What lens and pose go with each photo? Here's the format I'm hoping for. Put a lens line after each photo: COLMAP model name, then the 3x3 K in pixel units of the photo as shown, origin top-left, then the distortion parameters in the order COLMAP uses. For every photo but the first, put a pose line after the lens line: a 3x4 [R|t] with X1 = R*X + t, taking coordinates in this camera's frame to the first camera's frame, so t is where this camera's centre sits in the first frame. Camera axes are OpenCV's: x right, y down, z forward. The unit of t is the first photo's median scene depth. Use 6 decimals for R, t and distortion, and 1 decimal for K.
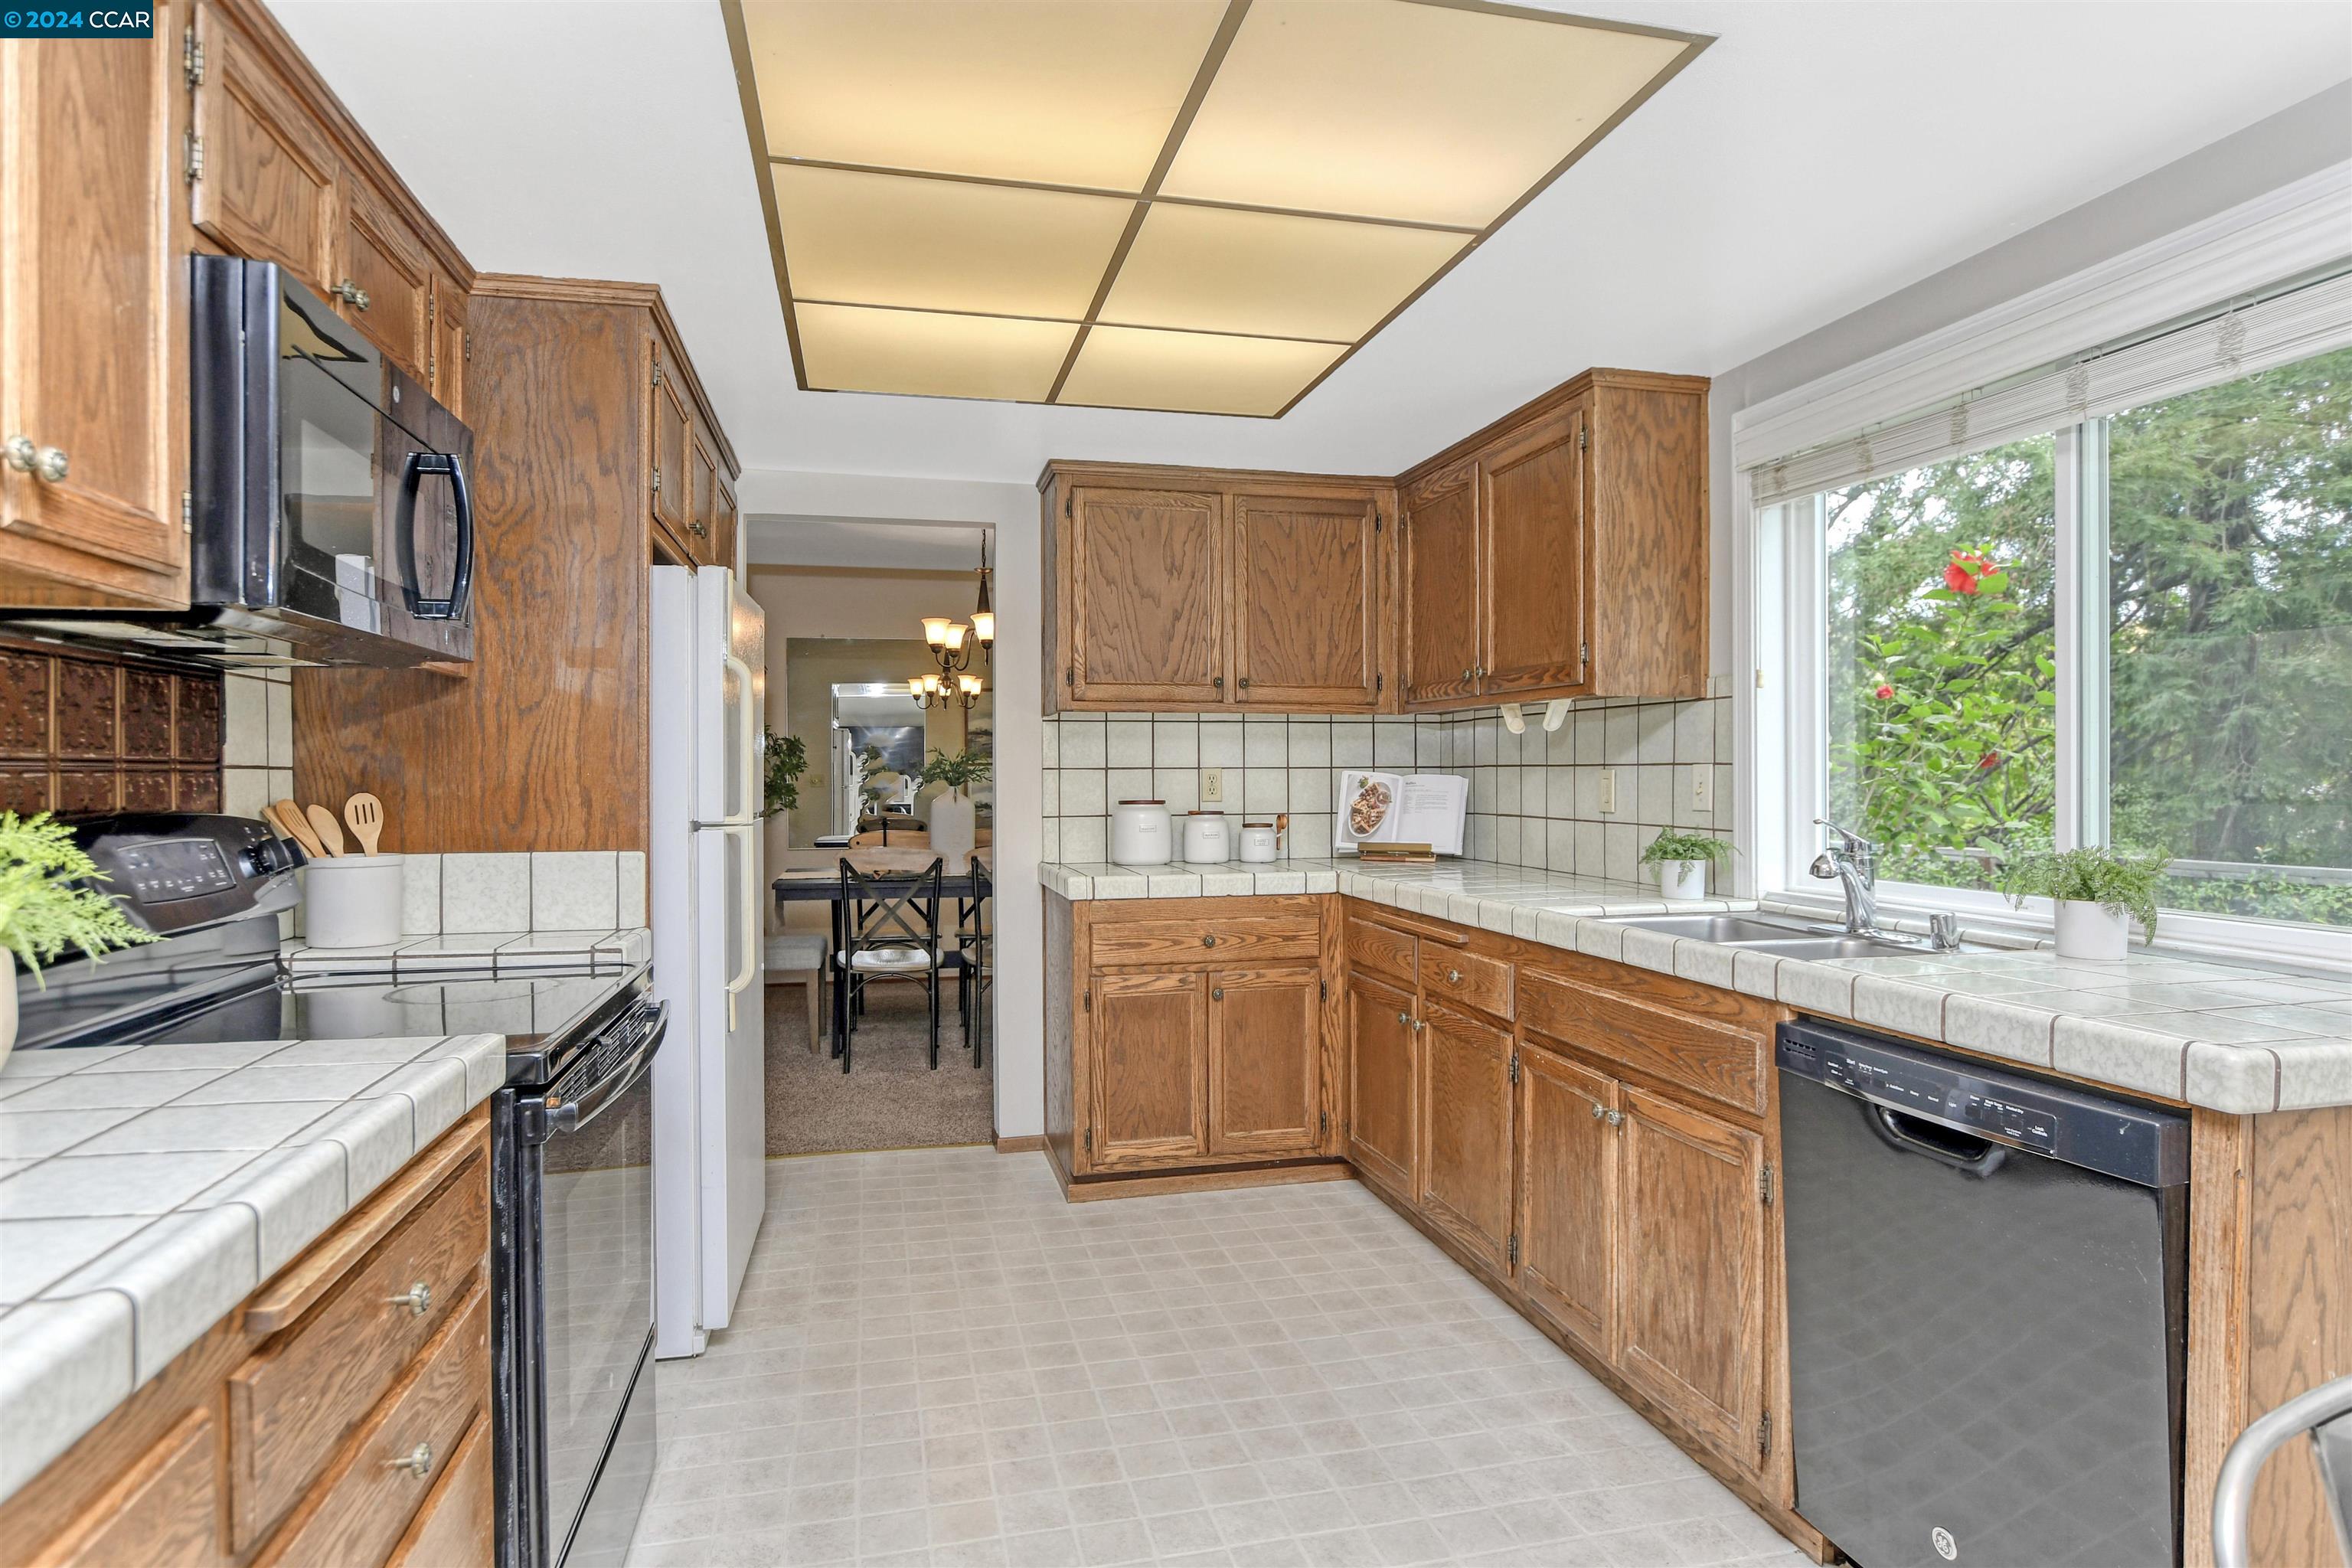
lens RADIAL K [[1287.9, 0, 1175.6], [0, 1287.9, 769.7], [0, 0, 1]] dist [-0.000282, -0.000240]
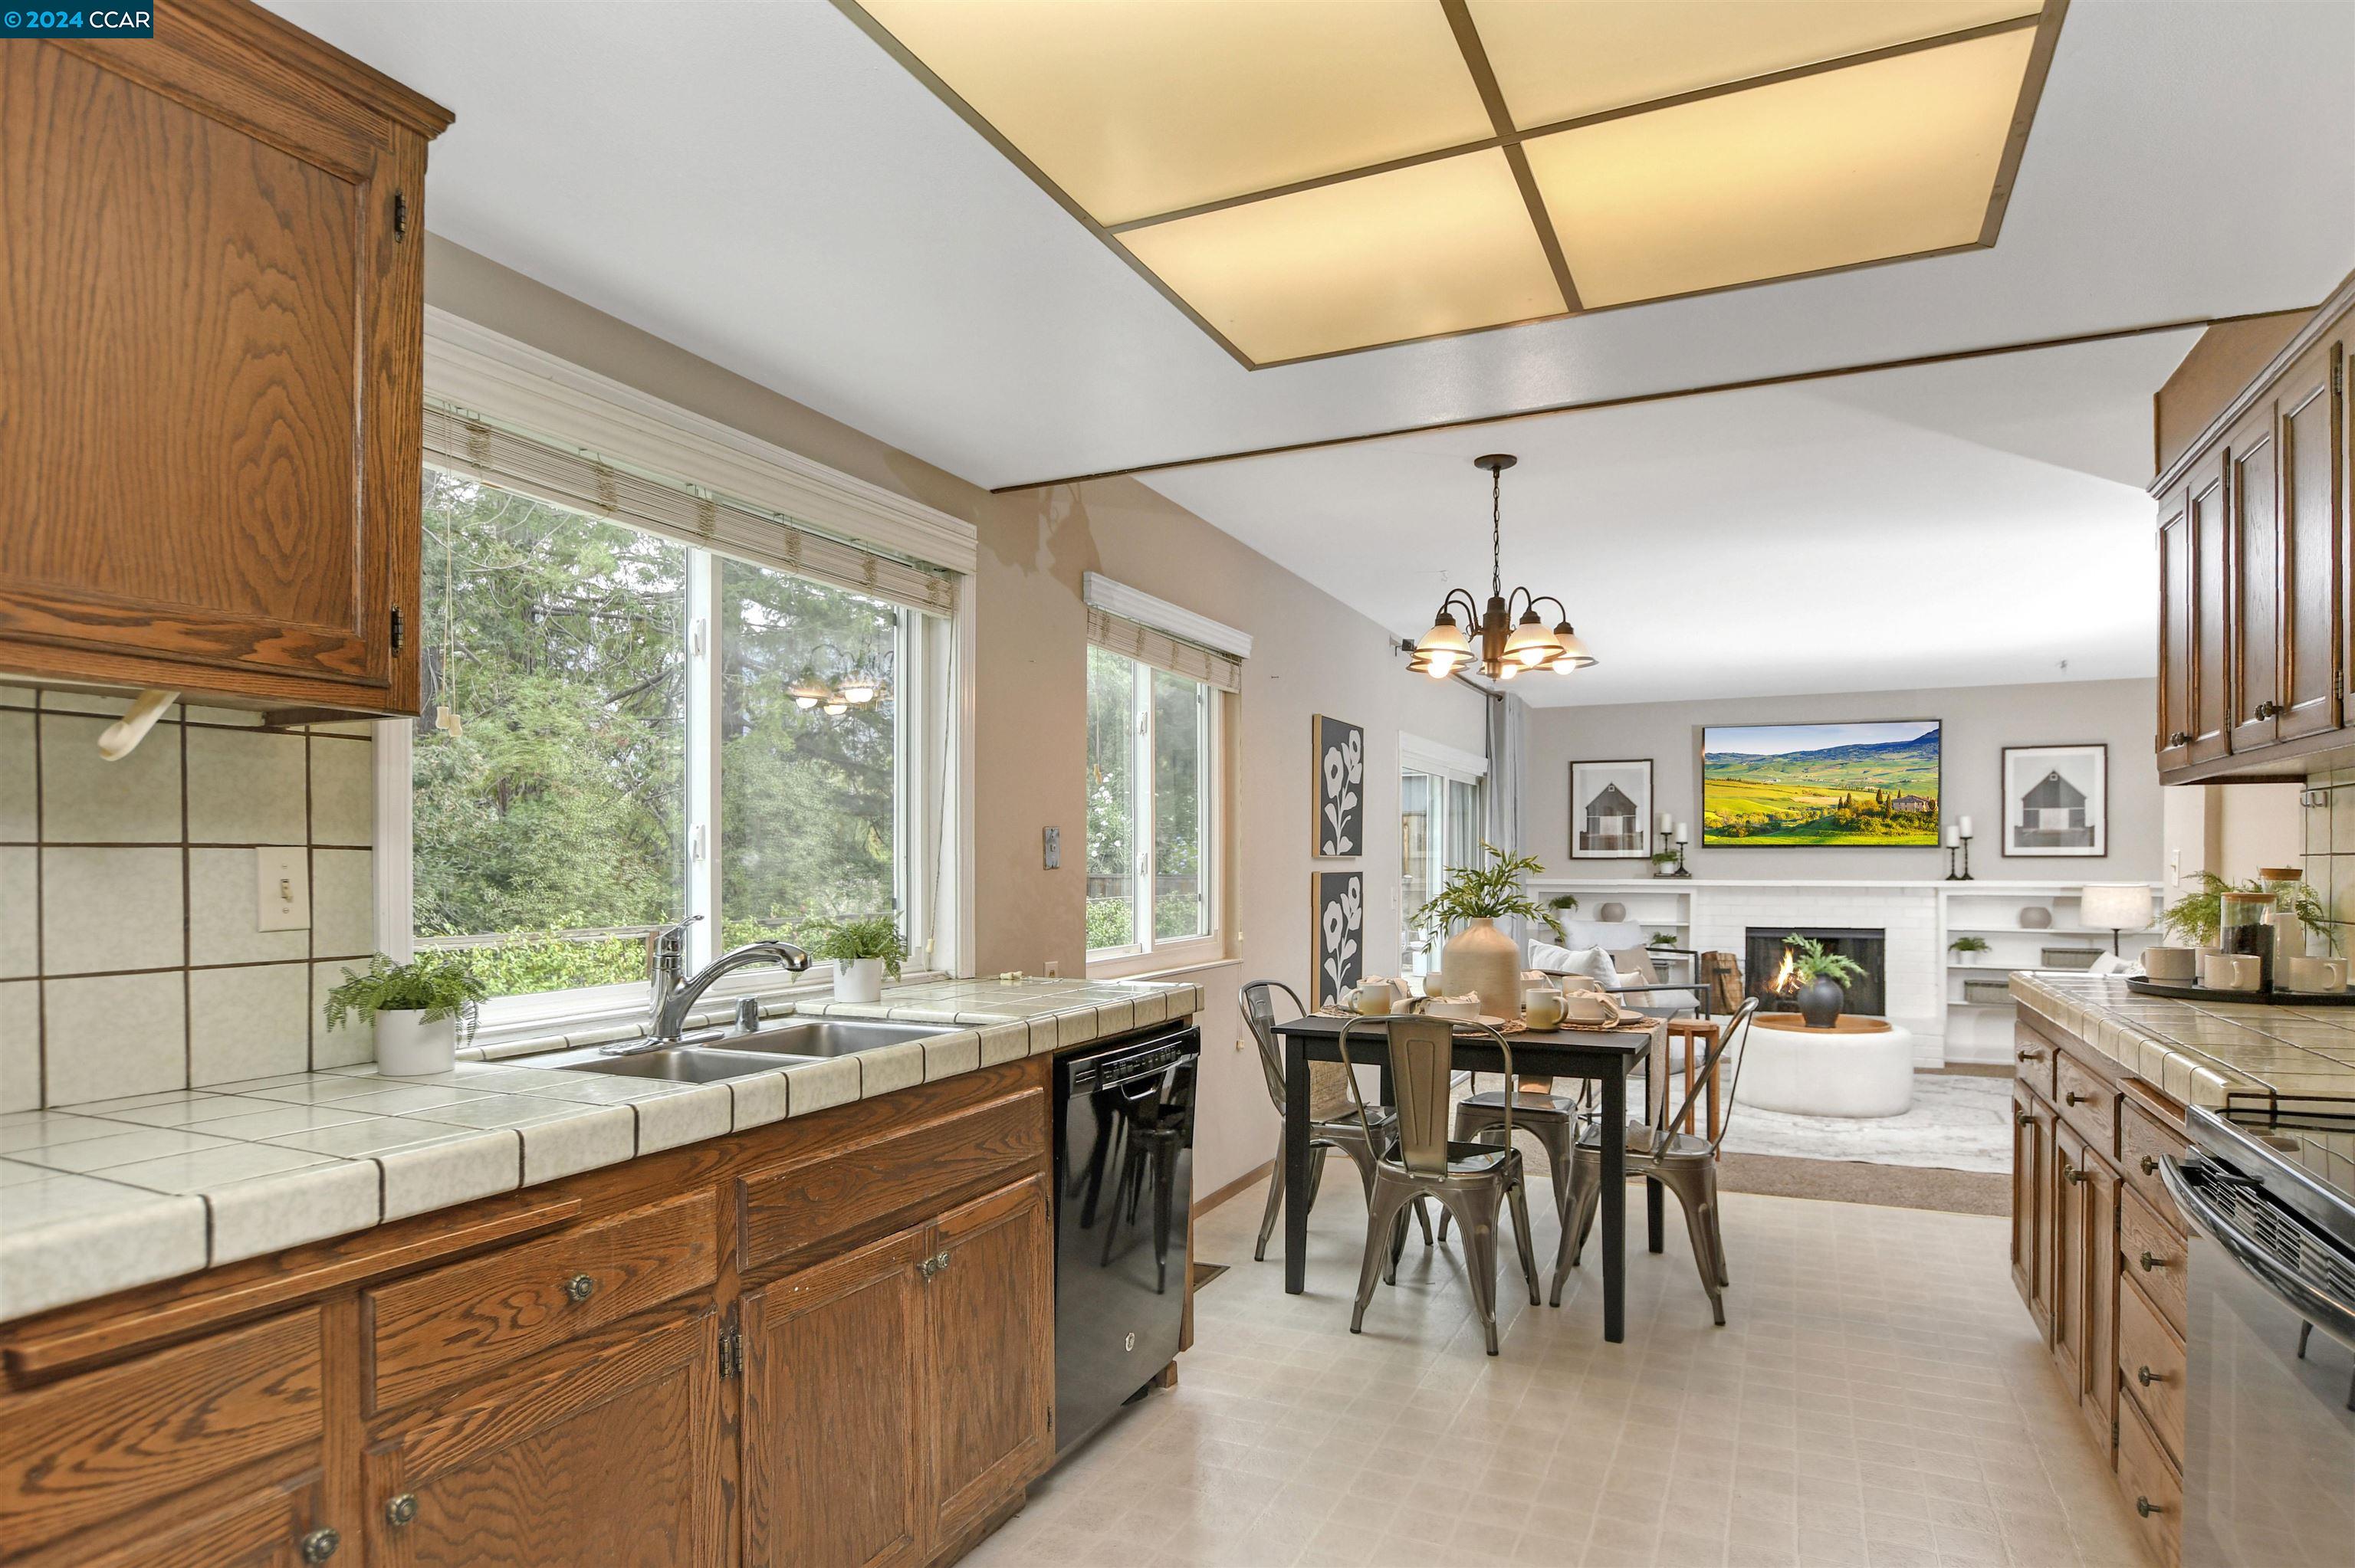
lens RADIAL K [[1289.3, 0, 1201.3], [0, 1289.3, 873.3], [0, 0, 1]] dist [-0.000282, -0.000240]
pose [[-0.782215, 0.002979, 0.623001, -0.187947], [0.006329, 0.999975, 0.003165, 0.005201], [-0.622976, 0.006419, -0.782215, 0.884149]]
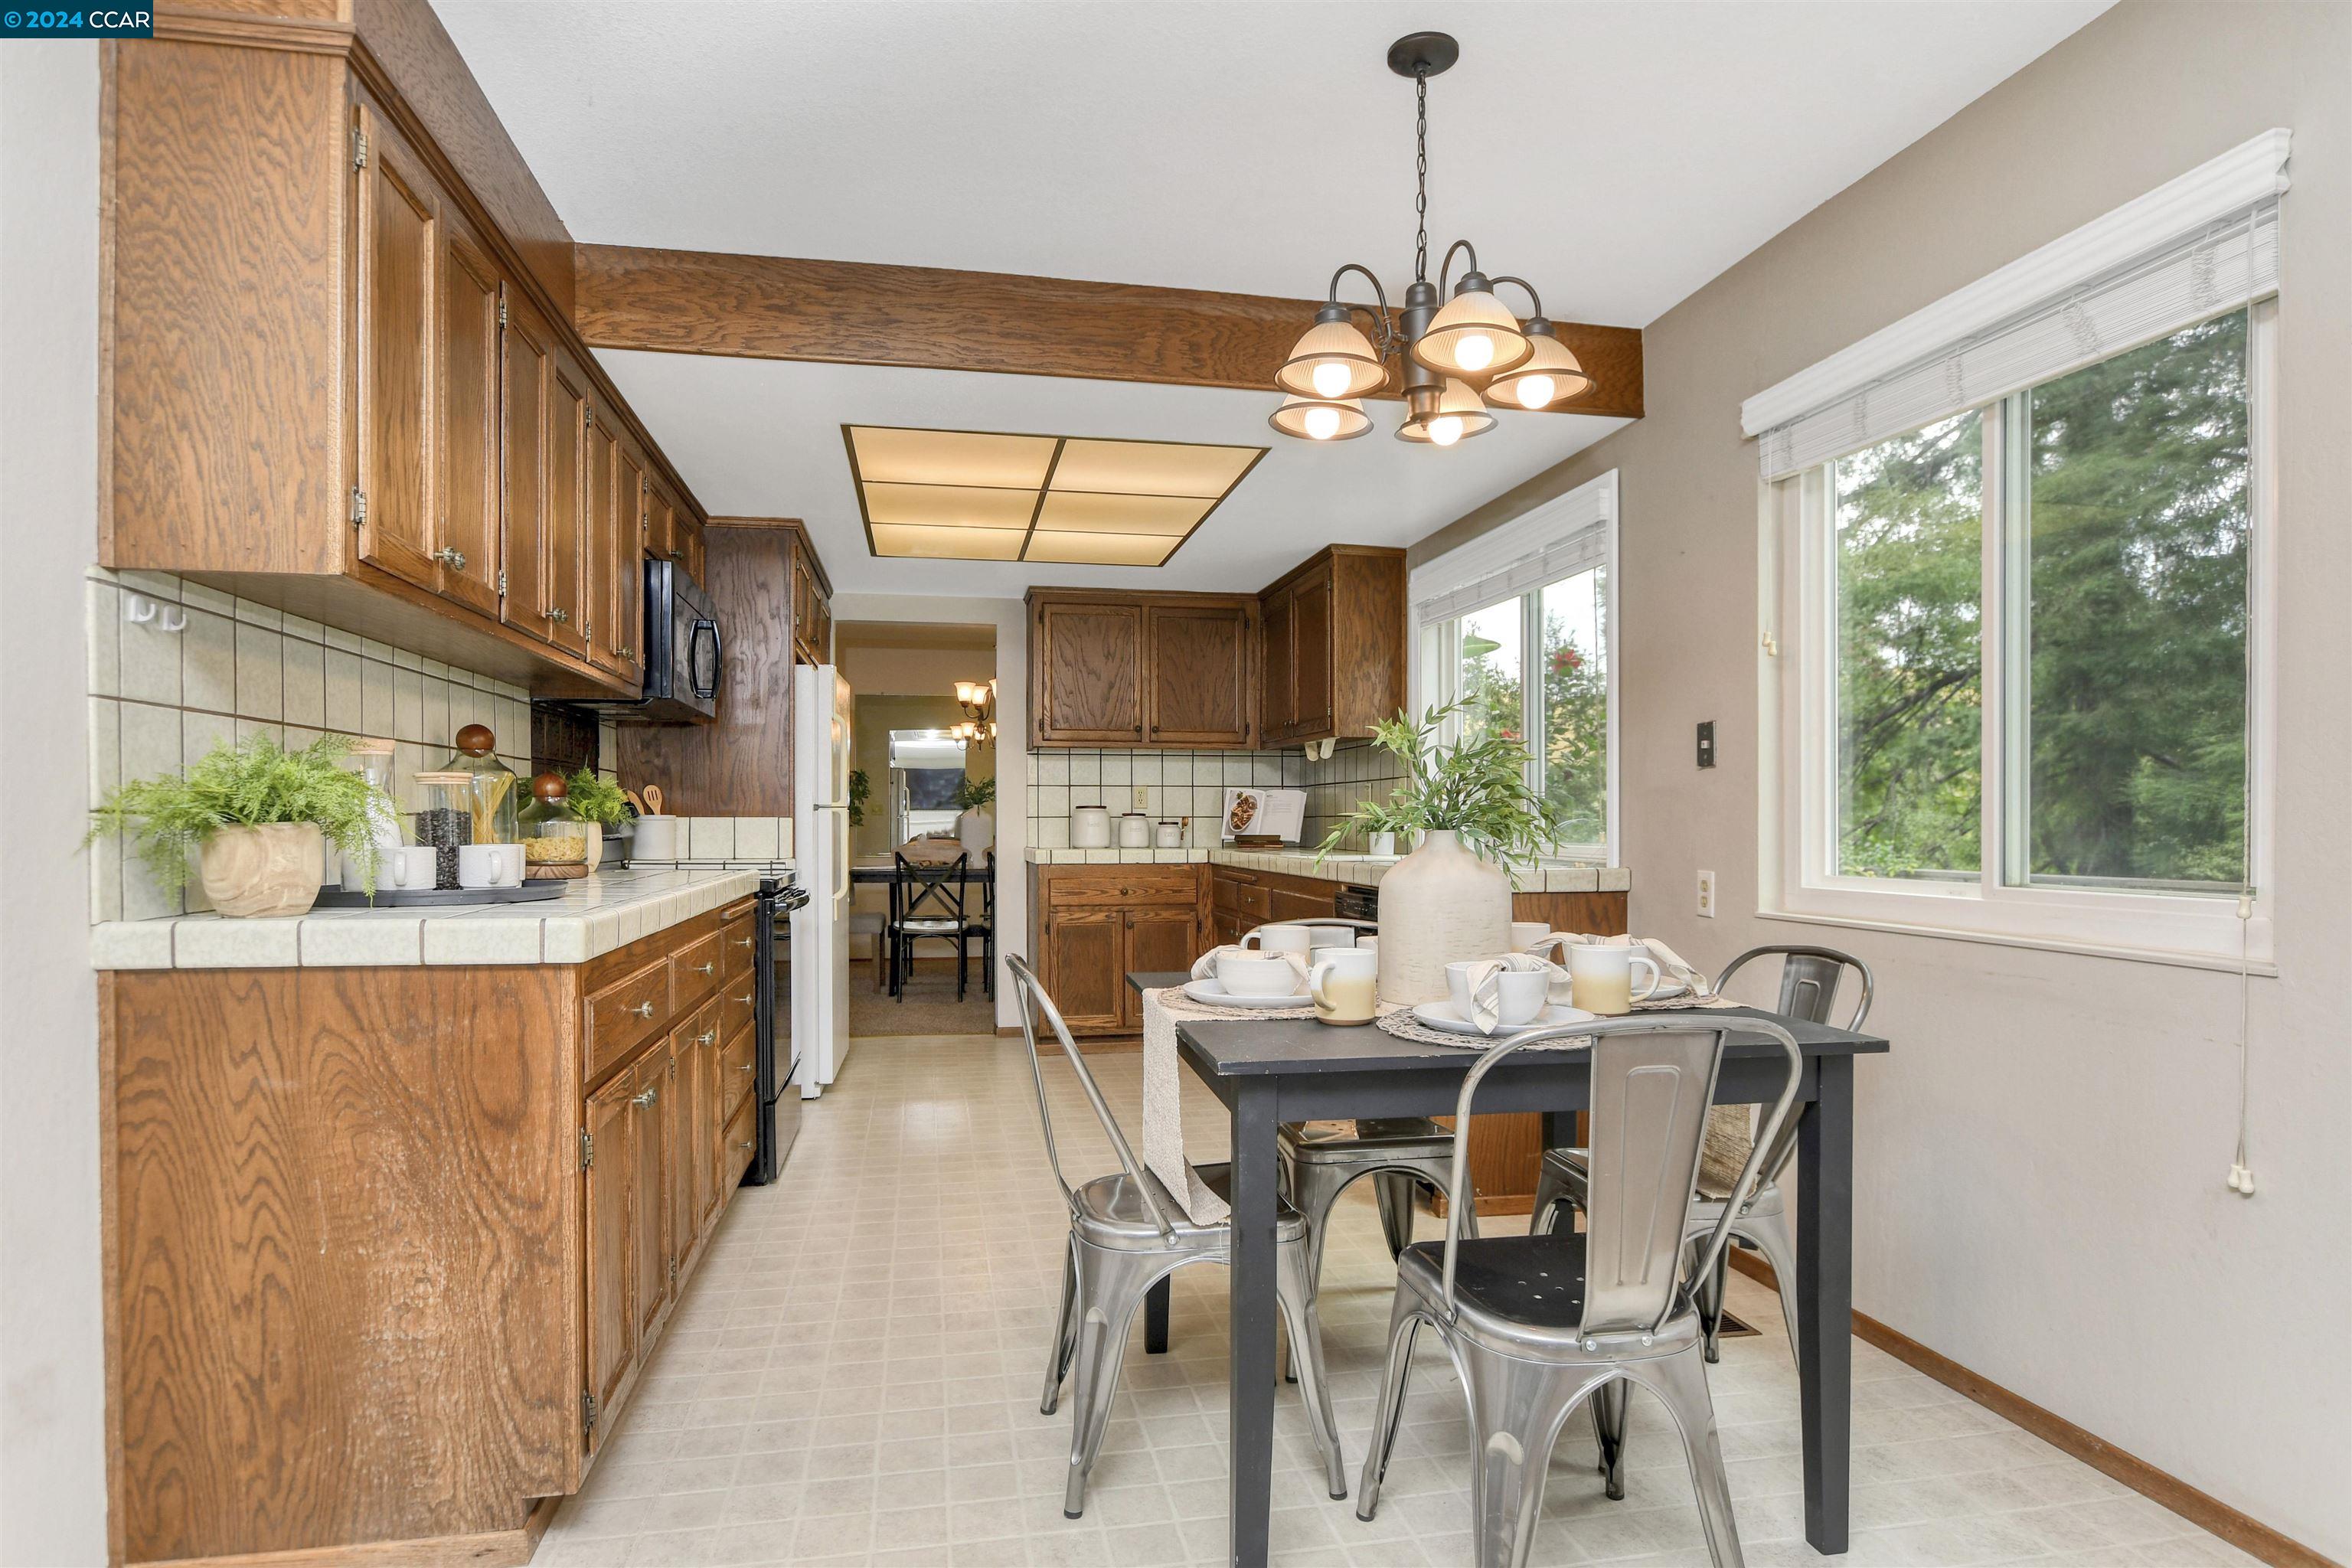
lens RADIAL K [[1287.9, 0, 1171.8], [0, 1287.9, 825.4], [0, 0, 1]] dist [-0.000282, -0.000240]
pose [[0.999020, 0.003643, -0.044106, 0.142914], [-0.003370, 0.999975, 0.006266, 0.038263], [0.044128, -0.006111, 0.999007, -0.542896]]
